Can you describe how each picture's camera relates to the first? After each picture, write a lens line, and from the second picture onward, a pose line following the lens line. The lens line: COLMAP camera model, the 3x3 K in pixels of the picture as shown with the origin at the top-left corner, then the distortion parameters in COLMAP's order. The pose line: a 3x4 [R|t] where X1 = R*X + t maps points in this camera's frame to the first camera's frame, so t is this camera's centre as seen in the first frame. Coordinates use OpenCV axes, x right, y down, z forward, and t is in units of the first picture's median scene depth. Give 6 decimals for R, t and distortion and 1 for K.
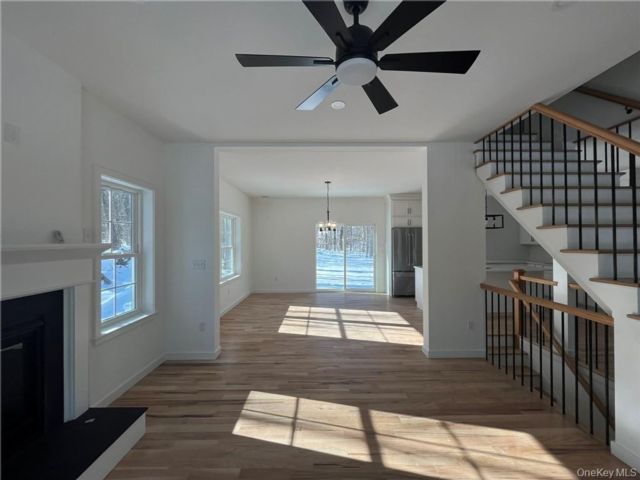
lens RADIAL K [[259.6, 0, 320.6], [0, 259.6, 239.9], [0, 0, 1]] dist [-0.002854, -0.001551]
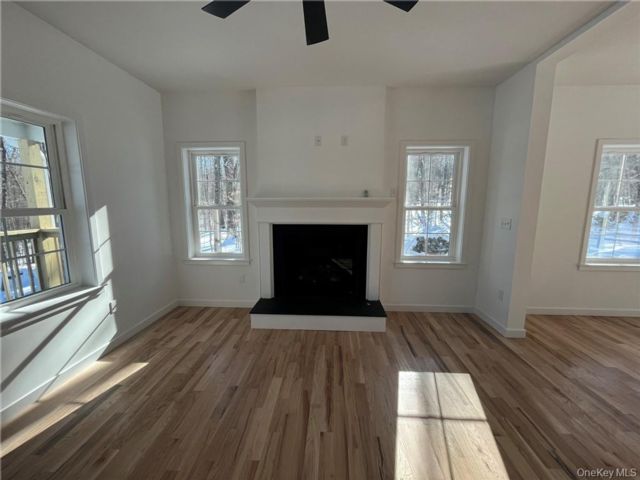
lens RADIAL K [[259.6, 0, 319.4], [0, 259.6, 239.1], [0, 0, 1]] dist [-0.002854, -0.001551]
pose [[-0.065732, 0.145361, -0.987193, 0.570901], [0.002706, 0.989355, 0.145499, 0.027384], [0.997834, 0.006892, -0.065426, 0.611570]]
